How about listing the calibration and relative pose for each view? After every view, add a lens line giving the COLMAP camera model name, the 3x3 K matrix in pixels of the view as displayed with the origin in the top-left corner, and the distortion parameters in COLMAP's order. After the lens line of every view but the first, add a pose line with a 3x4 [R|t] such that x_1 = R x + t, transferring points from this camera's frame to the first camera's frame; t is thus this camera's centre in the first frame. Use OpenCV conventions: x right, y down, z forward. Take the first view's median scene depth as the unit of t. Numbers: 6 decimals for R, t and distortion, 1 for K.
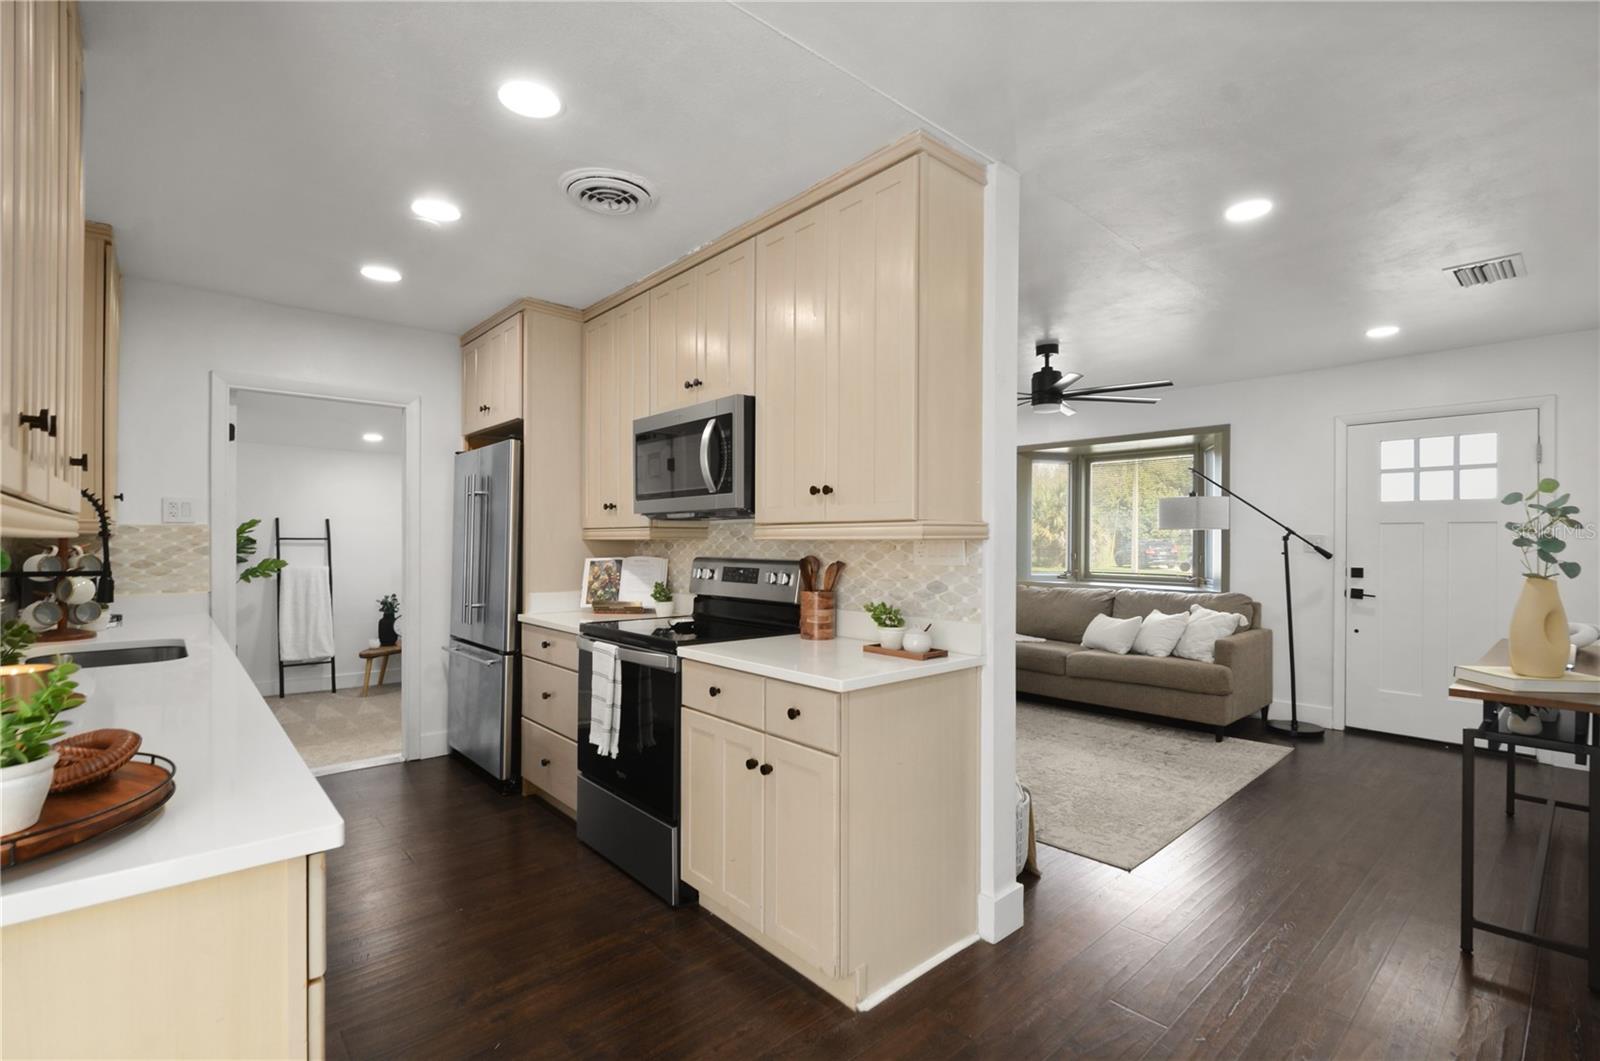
lens RADIAL K [[719.0, 0, 801.3], [0, 719.0, 547.0], [0, 0, 1]] dist [-0.000024, -0.000570]
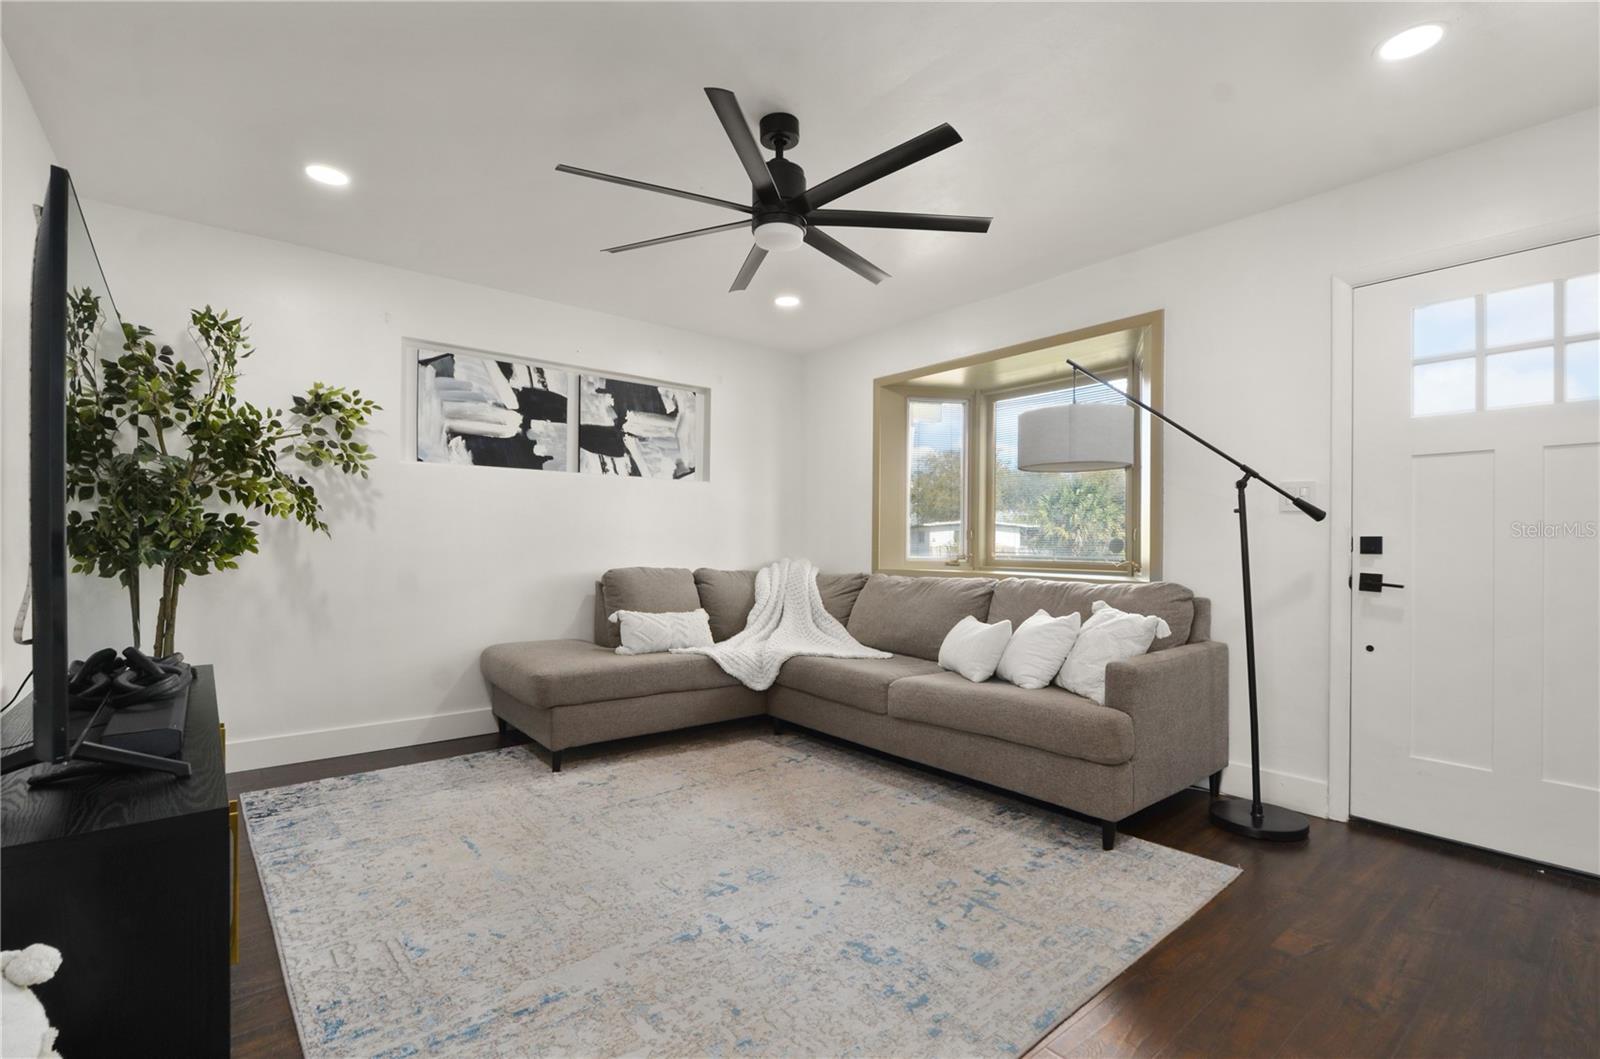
lens RADIAL K [[719.0, 0, 801.3], [0, 719.0, 546.0], [0, 0, 1]] dist [-0.000024, -0.000570]
pose [[0.999112, 0.002613, -0.042063, 0.348397], [-0.002832, 0.999983, -0.005154, 0.040513], [0.042049, 0.005268, 0.999102, 0.415071]]
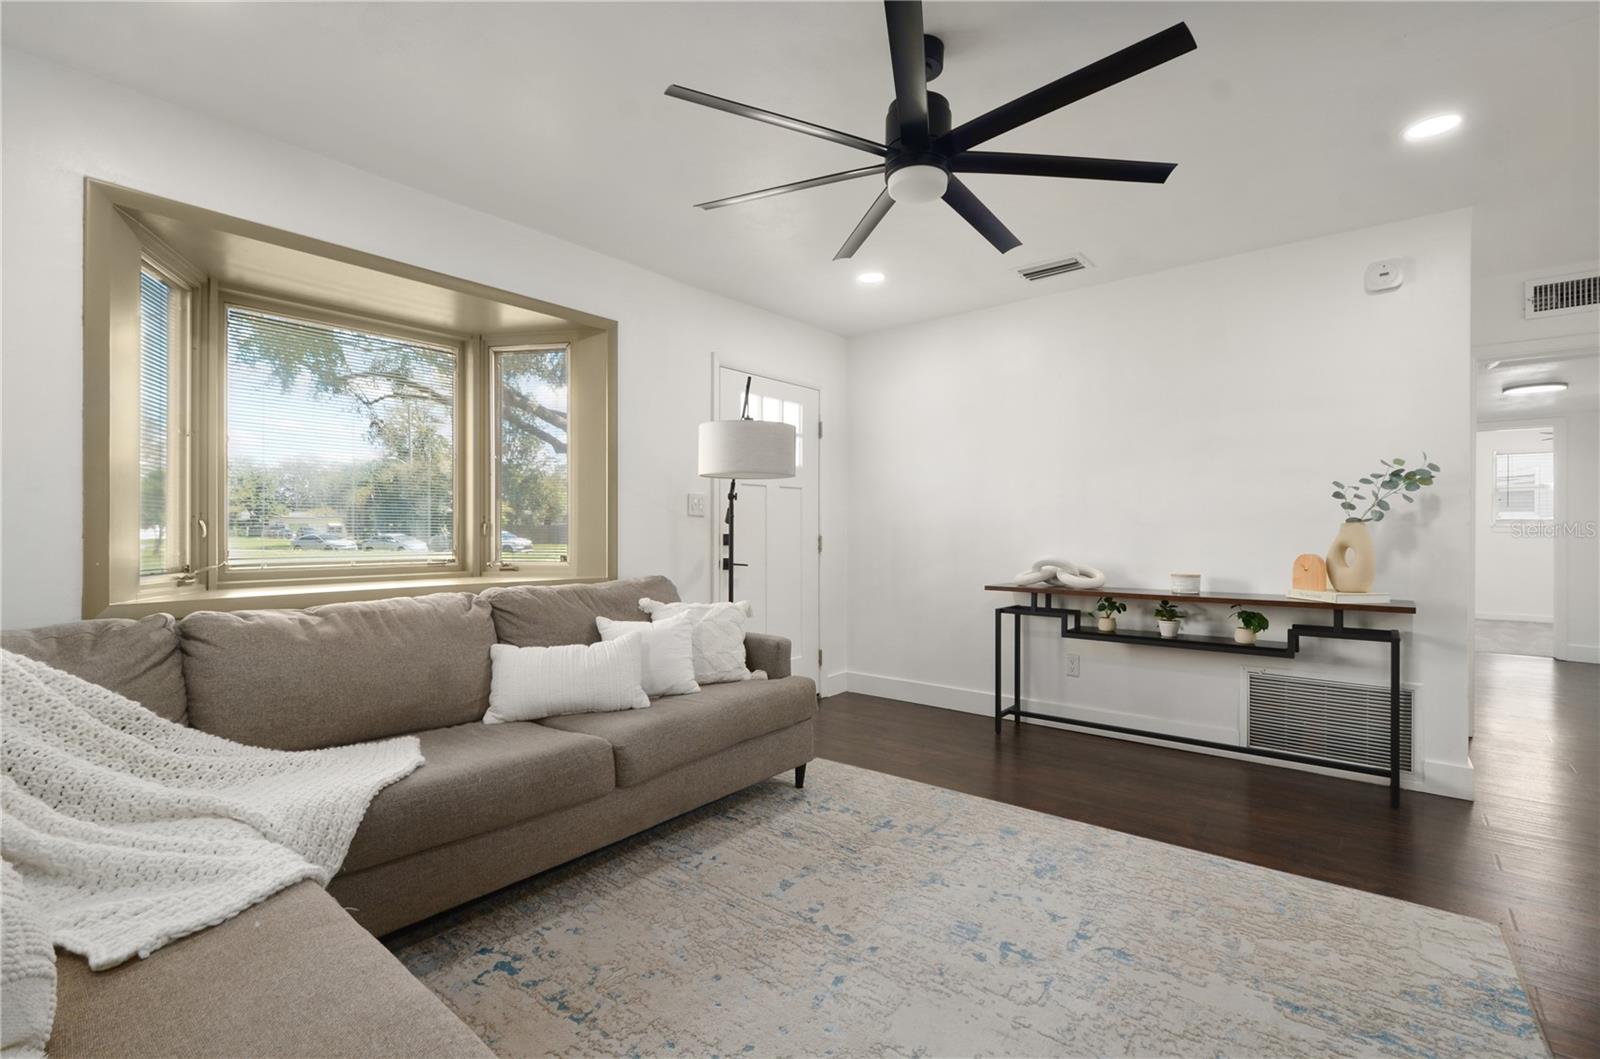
lens RADIAL K [[710.8, 0, 796.0], [0, 710.8, 542.4], [0, 0, 1]] dist [-0.000349, -0.000495]
pose [[-0.153831, -0.024885, 0.987784, -0.085876], [0.002545, 0.999670, 0.025580, 0.016646], [-0.988094, 0.006449, -0.153717, 1.045636]]
